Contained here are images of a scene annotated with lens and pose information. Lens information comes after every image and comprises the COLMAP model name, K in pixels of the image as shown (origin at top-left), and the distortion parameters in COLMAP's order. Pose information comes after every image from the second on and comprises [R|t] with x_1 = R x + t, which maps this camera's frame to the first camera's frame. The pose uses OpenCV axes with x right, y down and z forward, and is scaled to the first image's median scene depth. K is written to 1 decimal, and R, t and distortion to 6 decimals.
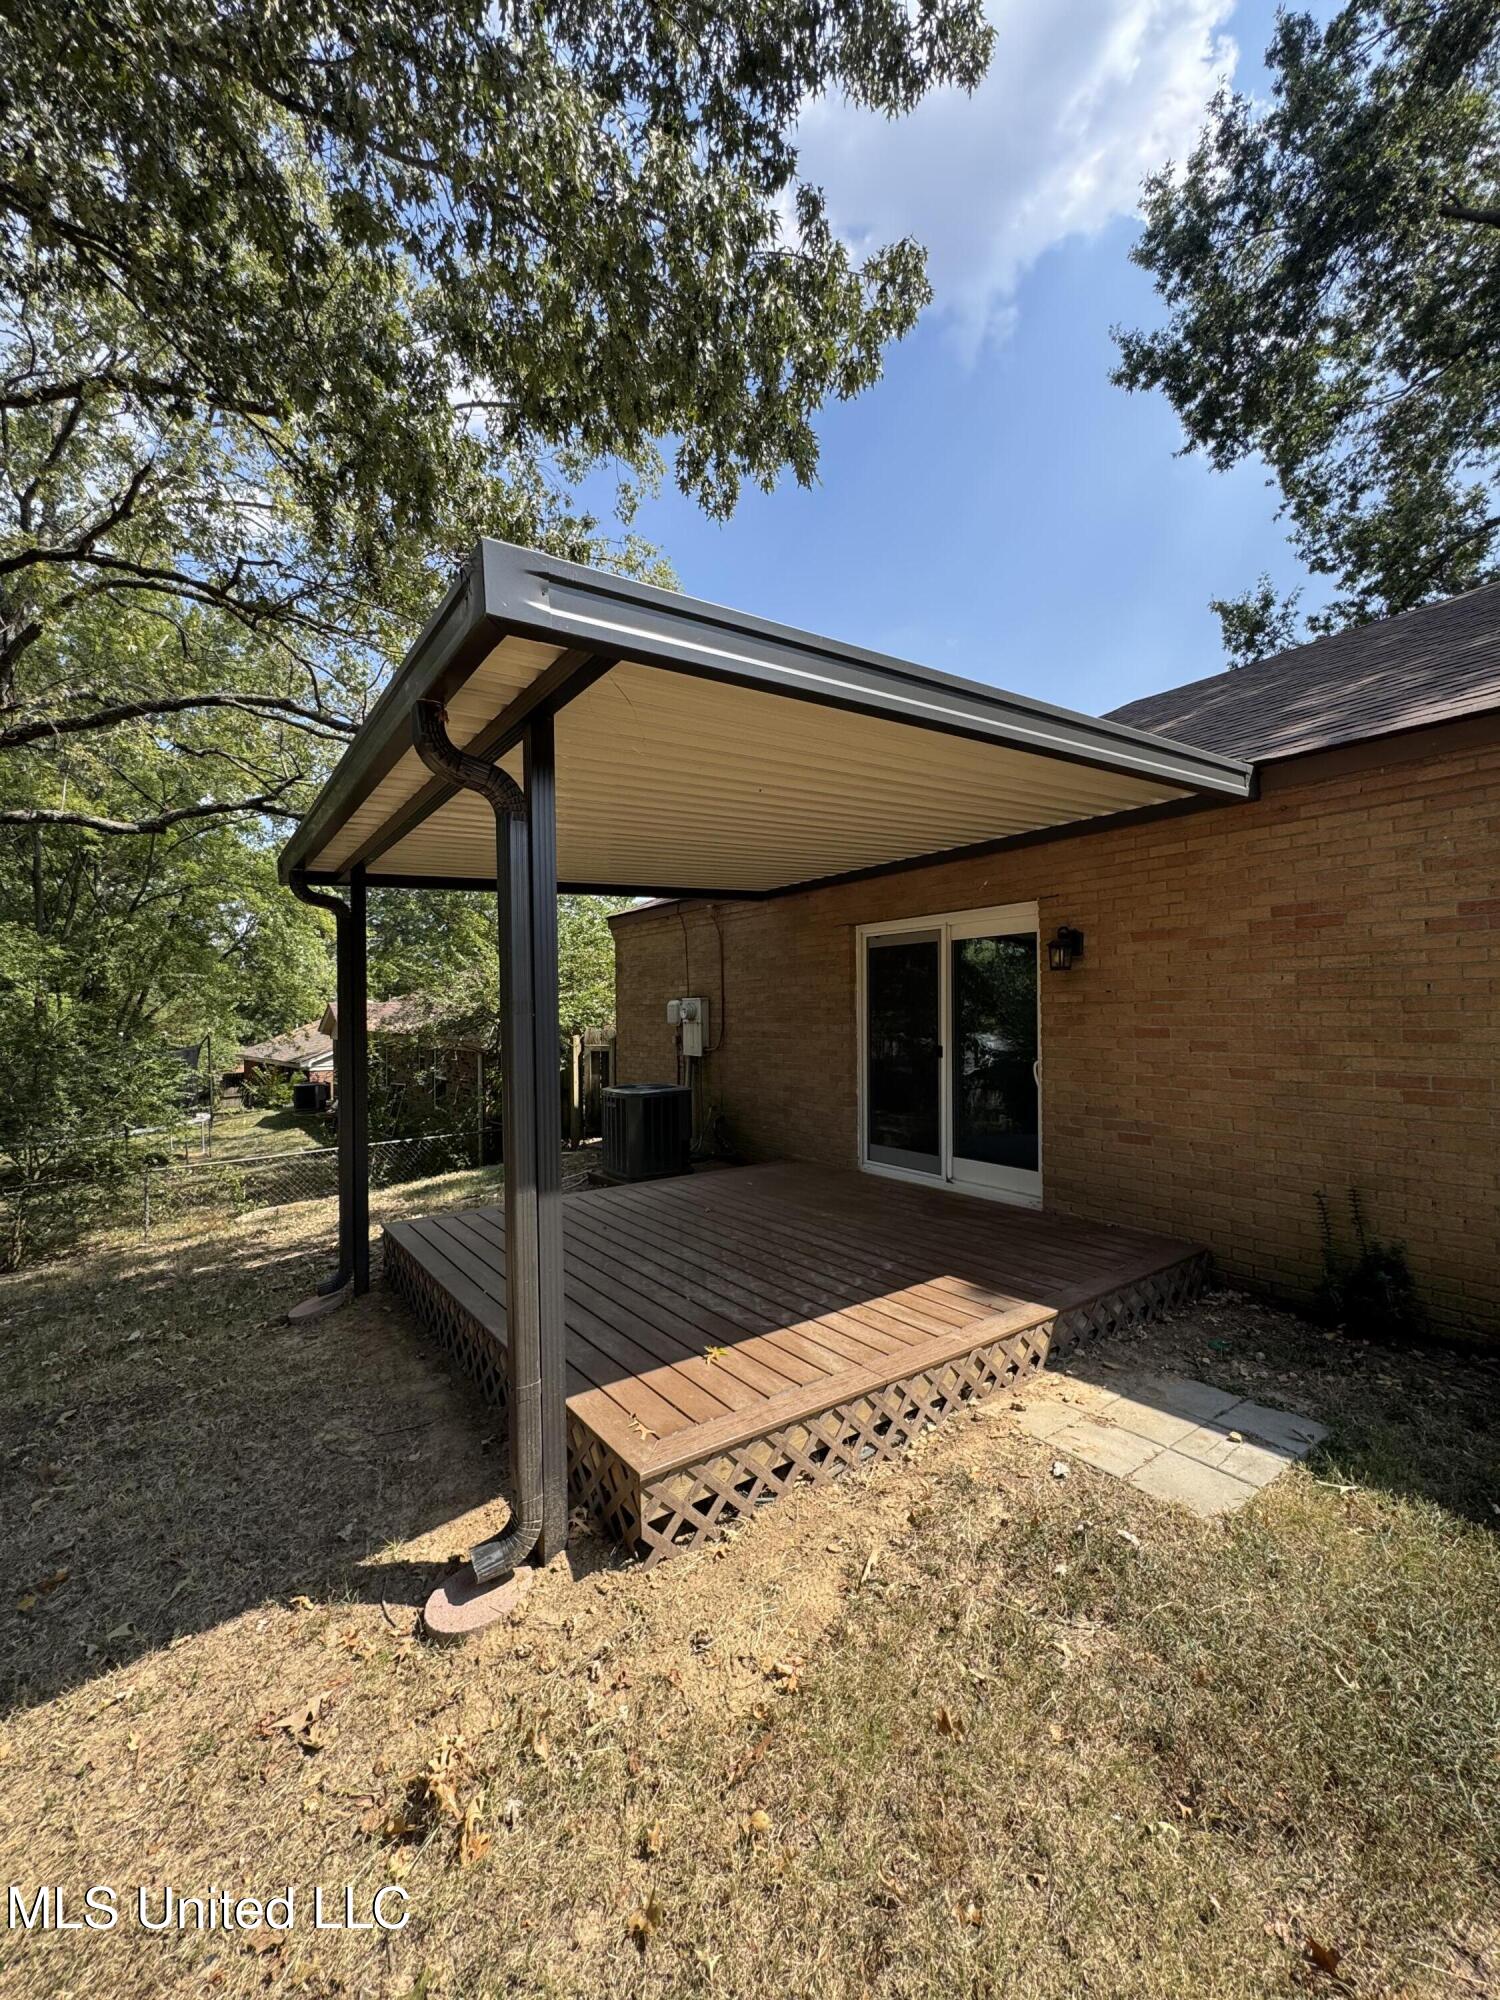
lens RADIAL K [[802.3, 0, 750.0], [0, 802.3, 1000.0], [0, 0, 1]] dist [0.001067, 0.000059]
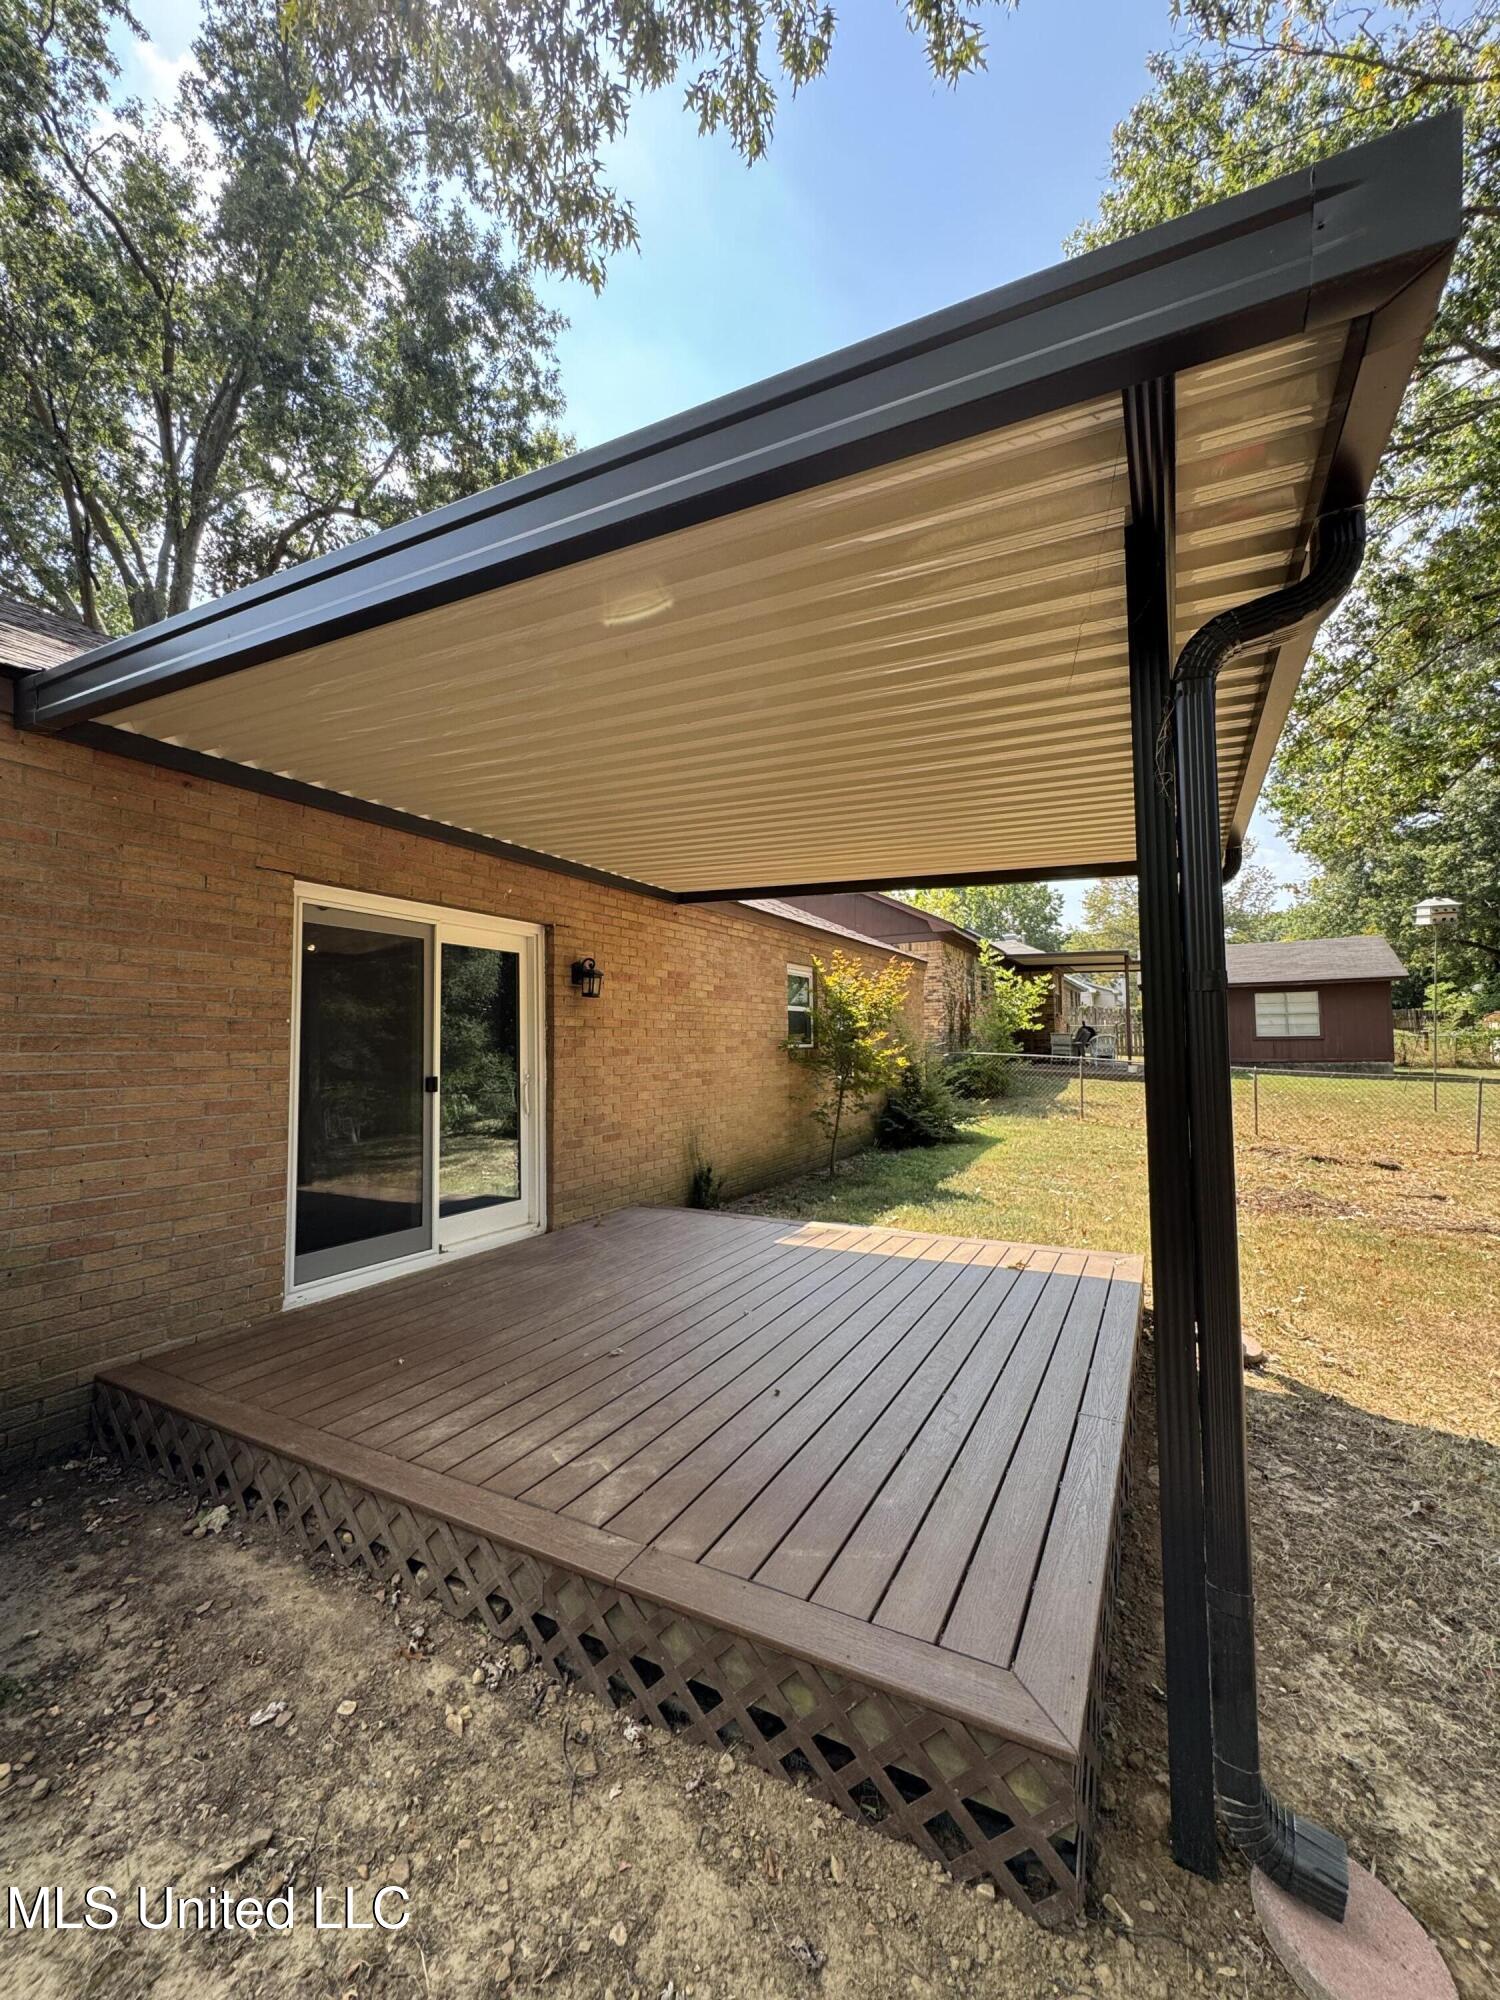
lens RADIAL K [[802.3, 0, 750.0], [0, 802.3, 1000.0], [0, 0, 1]] dist [0.001067, 0.000059]
pose [[-0.444562, 0.069123, 0.893077, -0.668758], [0.003351, 0.997140, -0.075509, 0.049459], [-0.895742, -0.030576, -0.443522, 1.227930]]
